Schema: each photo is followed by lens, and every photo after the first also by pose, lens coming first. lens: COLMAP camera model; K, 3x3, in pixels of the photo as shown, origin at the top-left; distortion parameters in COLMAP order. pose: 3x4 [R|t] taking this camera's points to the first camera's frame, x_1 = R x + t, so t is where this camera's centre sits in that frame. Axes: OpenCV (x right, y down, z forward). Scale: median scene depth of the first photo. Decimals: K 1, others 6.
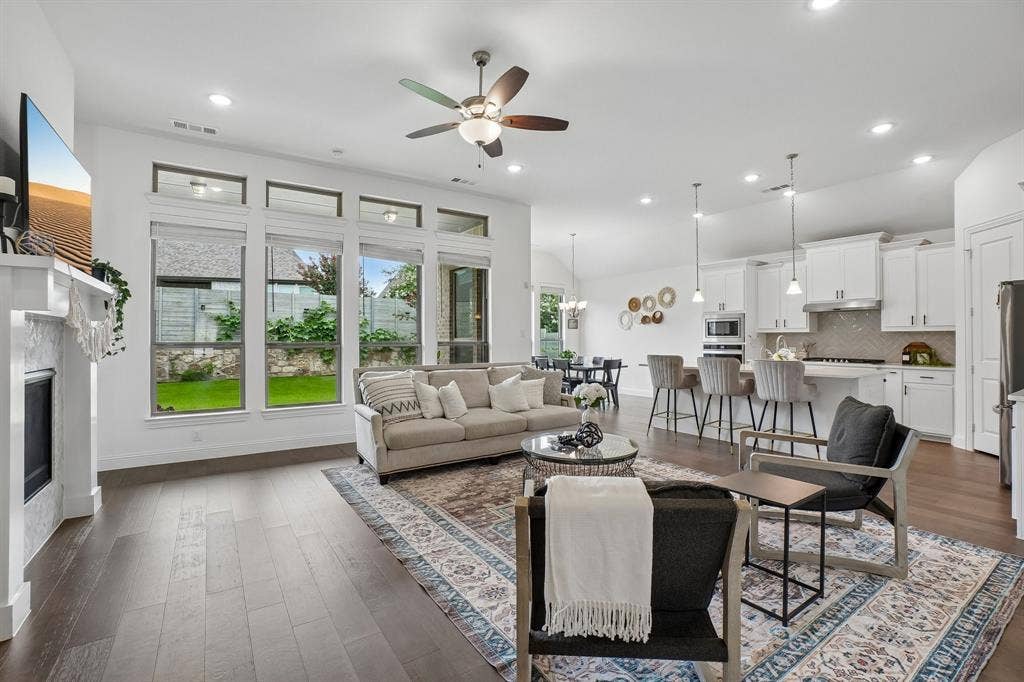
lens RADIAL K [[445.3, 0, 508.1], [0, 445.3, 336.9], [0, 0, 1]] dist [0.000305, 0.000062]
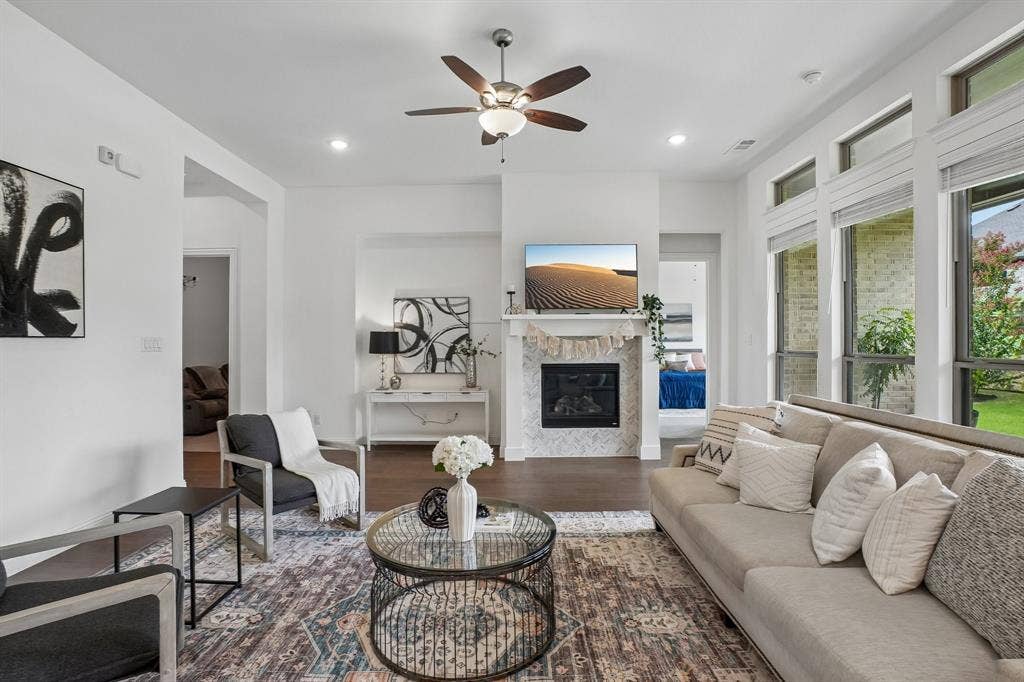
lens RADIAL K [[484.9, 0, 504.8], [0, 484.9, 344.6], [0, 0, 1]] dist [-0.023734, 0.000560]
pose [[-0.569735, -0.004022, -0.821819, 0.464092], [-0.003879, 0.999990, -0.002204, 0.000409], [0.821819, 0.001932, -0.569745, 0.995865]]
